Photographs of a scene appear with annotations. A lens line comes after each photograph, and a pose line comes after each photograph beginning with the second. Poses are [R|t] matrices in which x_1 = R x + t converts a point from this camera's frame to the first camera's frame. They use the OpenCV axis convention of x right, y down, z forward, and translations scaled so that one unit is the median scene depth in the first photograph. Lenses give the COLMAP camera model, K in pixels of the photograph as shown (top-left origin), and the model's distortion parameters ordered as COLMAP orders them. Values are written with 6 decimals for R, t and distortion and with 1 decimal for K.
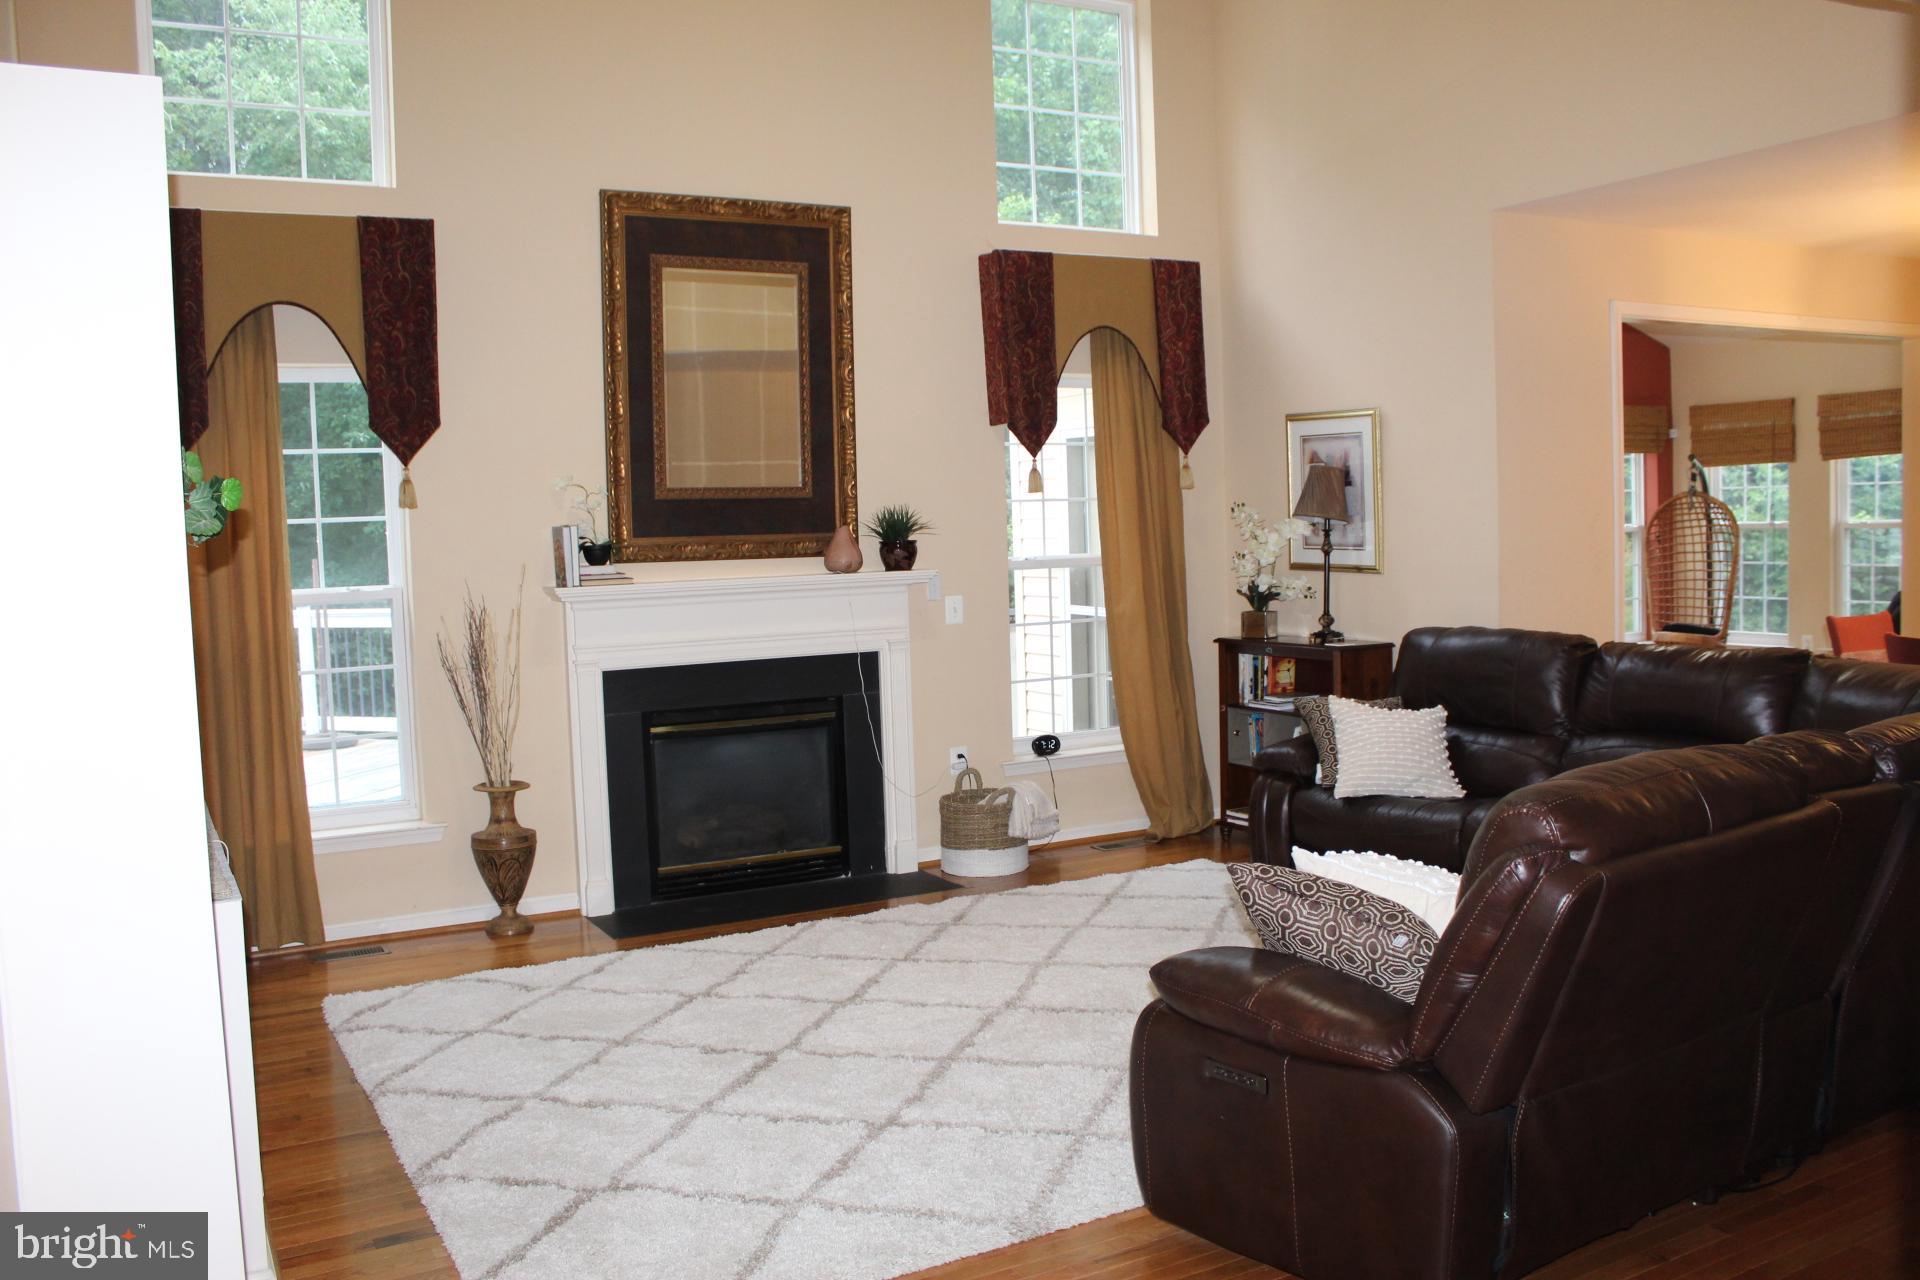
lens RADIAL K [[1603.5, 0, 954.1], [0, 1603.5, 644.0], [0, 0, 1]] dist [-0.156743, 0.121652]
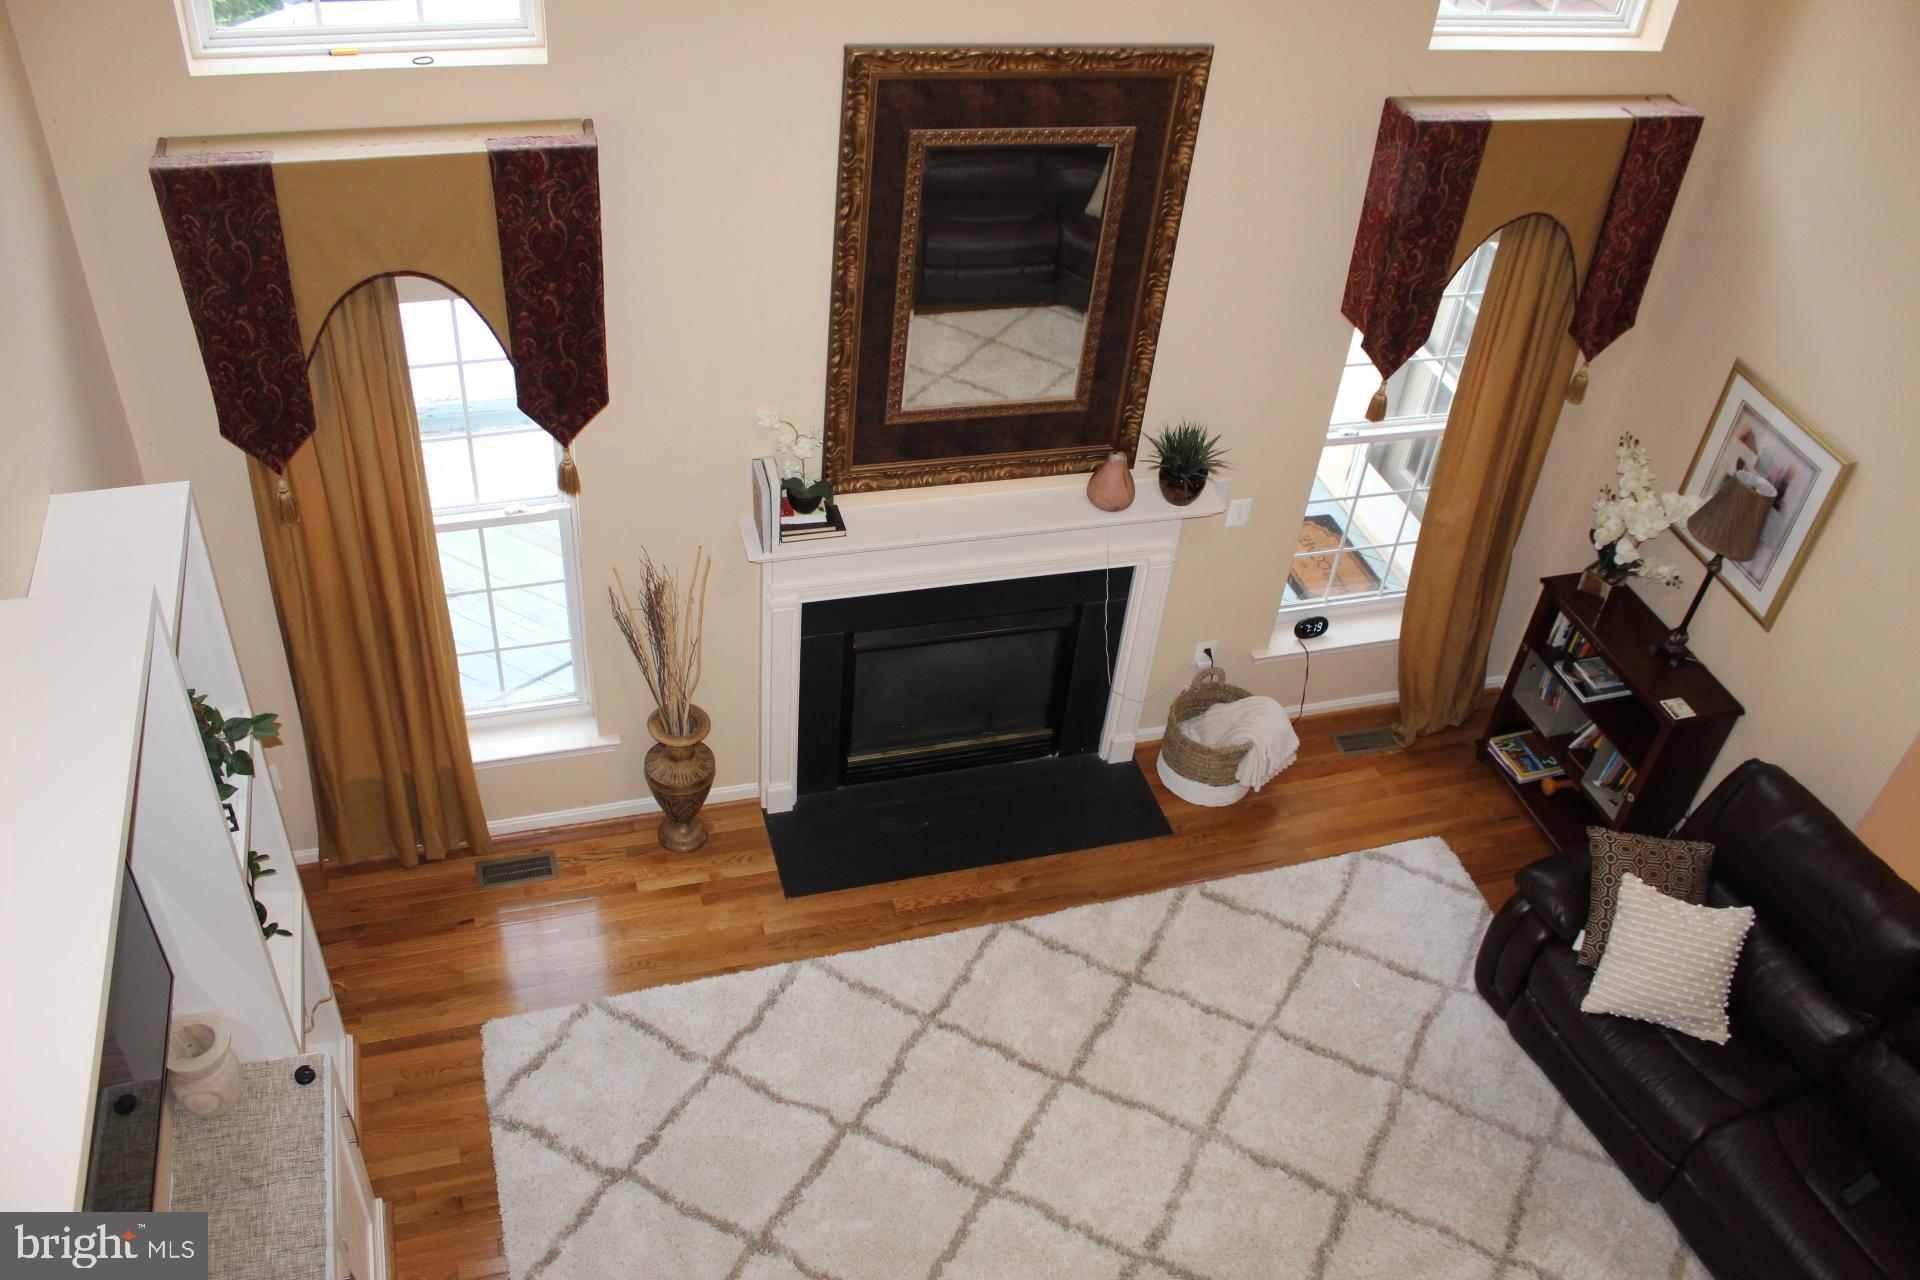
lens RADIAL K [[1603.5, 0, 951.8], [0, 1603.5, 640.3], [0, 0, 1]] dist [-0.156743, 0.121652]
pose [[0.971473, 0.220143, -0.088193, -0.059772], [-0.127325, 0.797910, 0.589176, -0.459566], [0.200073, -0.561139, 0.803177, 0.300123]]
